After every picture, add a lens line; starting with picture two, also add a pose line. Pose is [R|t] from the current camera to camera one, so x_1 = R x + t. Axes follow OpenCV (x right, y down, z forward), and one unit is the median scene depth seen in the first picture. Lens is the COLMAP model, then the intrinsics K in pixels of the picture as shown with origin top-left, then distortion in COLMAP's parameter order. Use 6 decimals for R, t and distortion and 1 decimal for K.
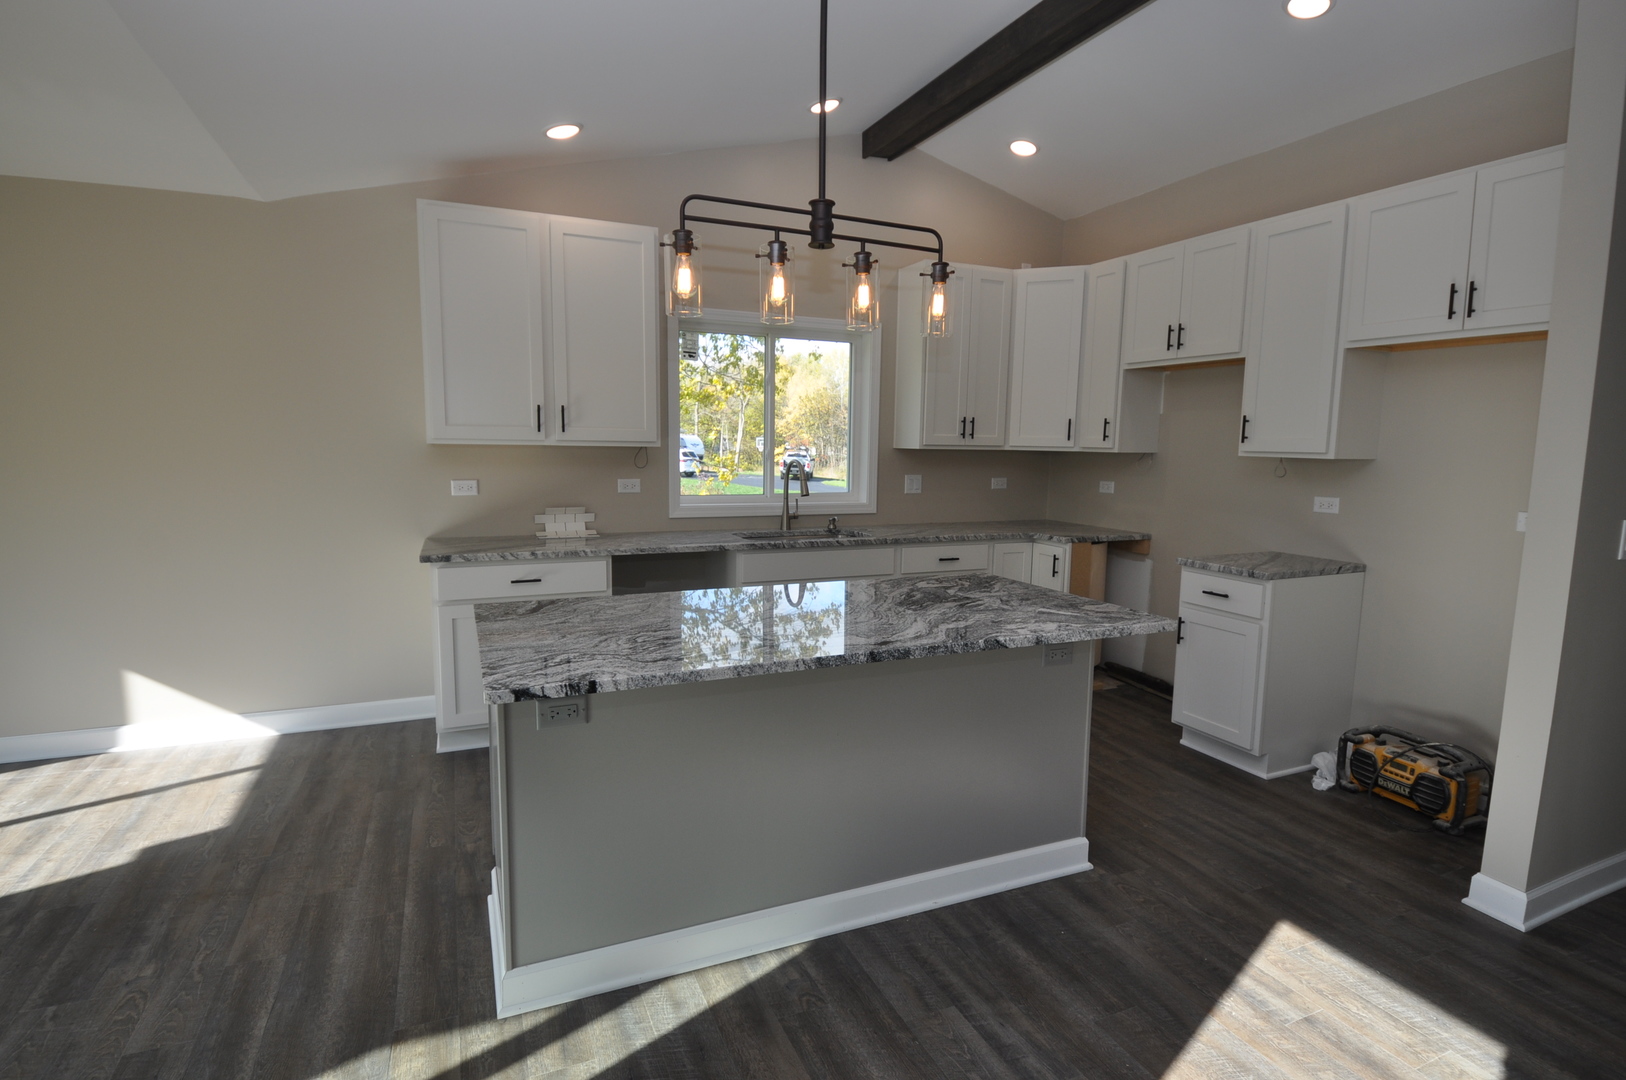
lens RADIAL K [[793.5, 0, 805.3], [0, 793.5, 541.4], [0, 0, 1]] dist [-0.015345, -0.005595]
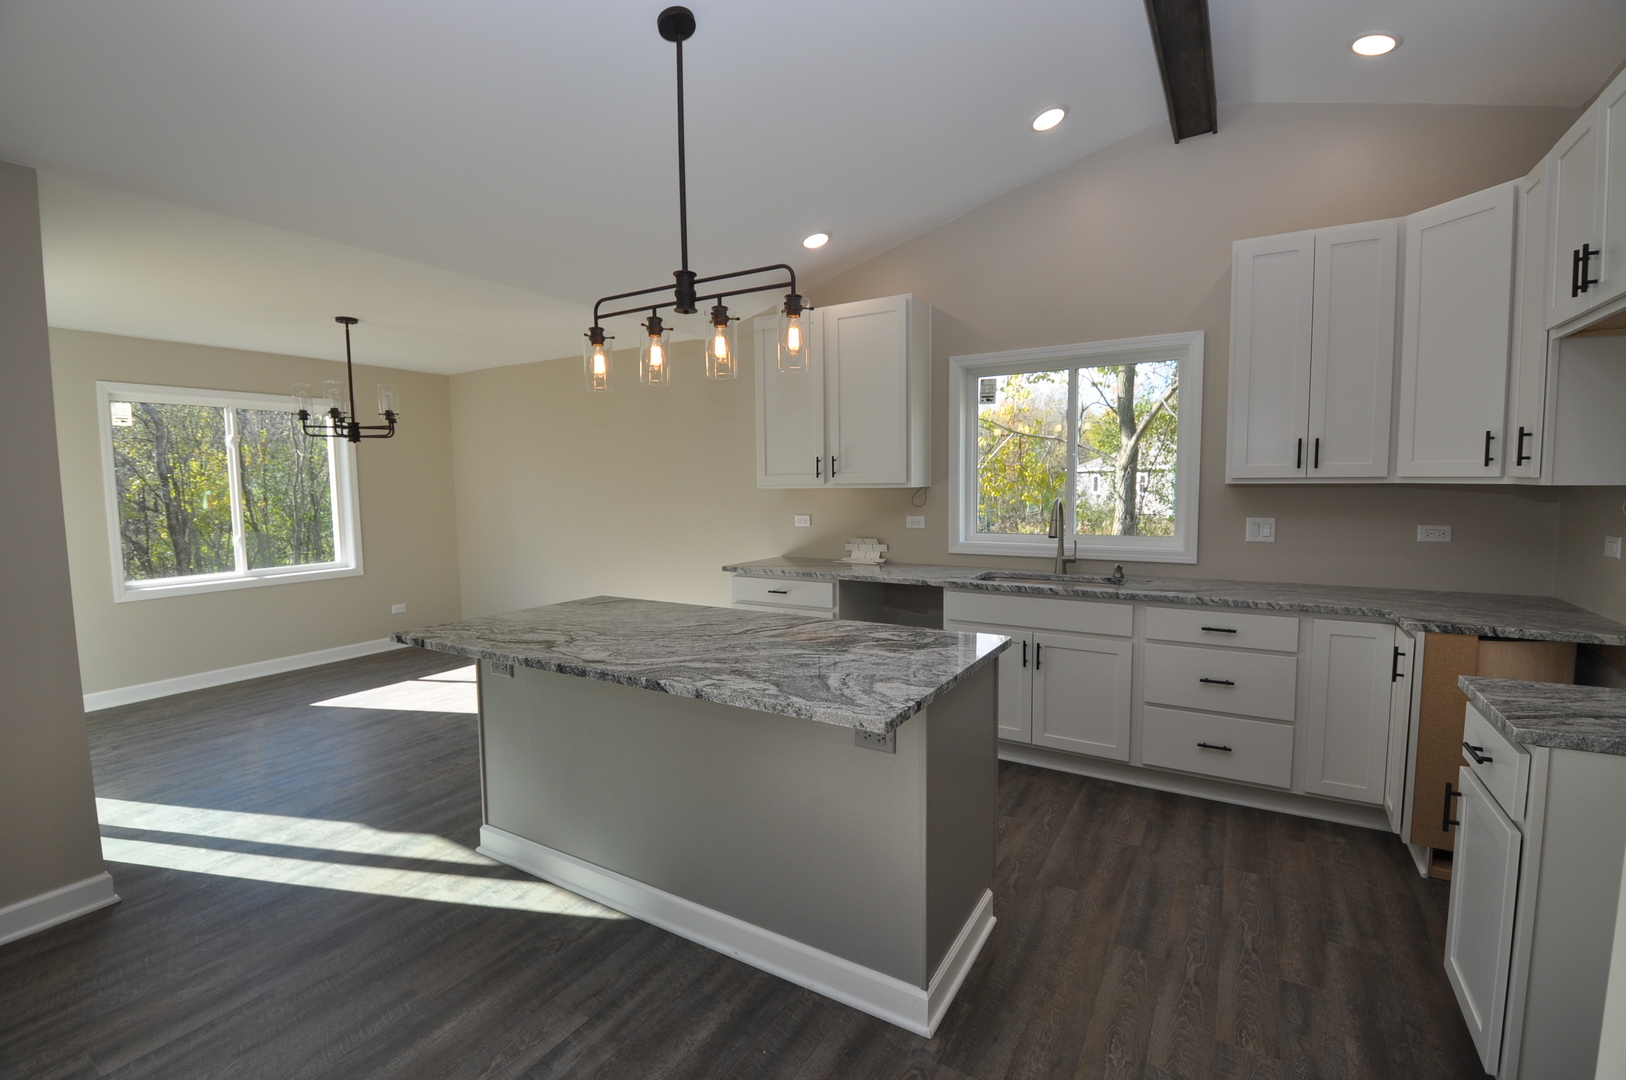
lens RADIAL K [[703.6, 0, 821.9], [0, 703.6, 544.9], [0, 0, 1]] dist [-0.009683, -0.005333]
pose [[0.595553, 0.049577, -0.801785, 0.737618], [-0.079721, 0.996814, 0.002421, -0.044318], [0.799351, 0.062478, 0.597608, 0.442331]]
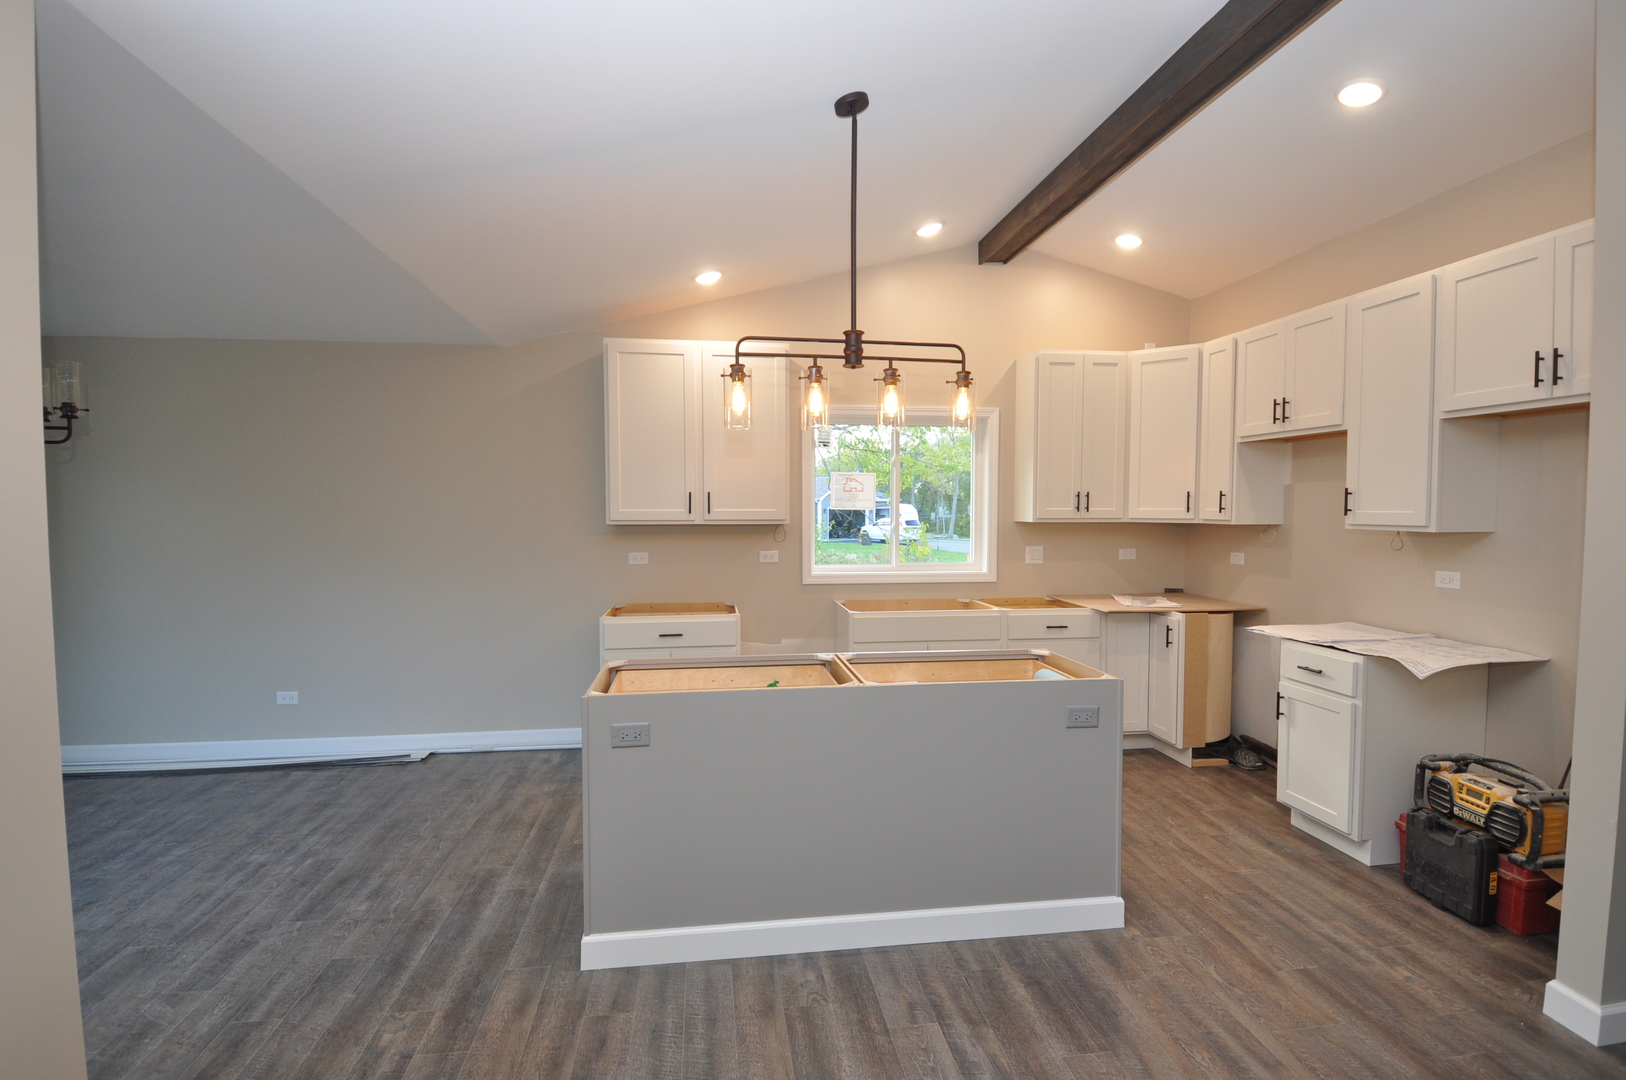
lens RADIAL K [[767.3, 0, 812.8], [0, 767.3, 538.8], [0, 0, 1]] dist [-0.018698, -0.005006]
pose [[0.963676, -0.003449, -0.267053, 0.213081], [-0.019672, 0.996284, -0.083855, -0.004374], [0.266349, 0.086063, 0.960027, -0.104879]]
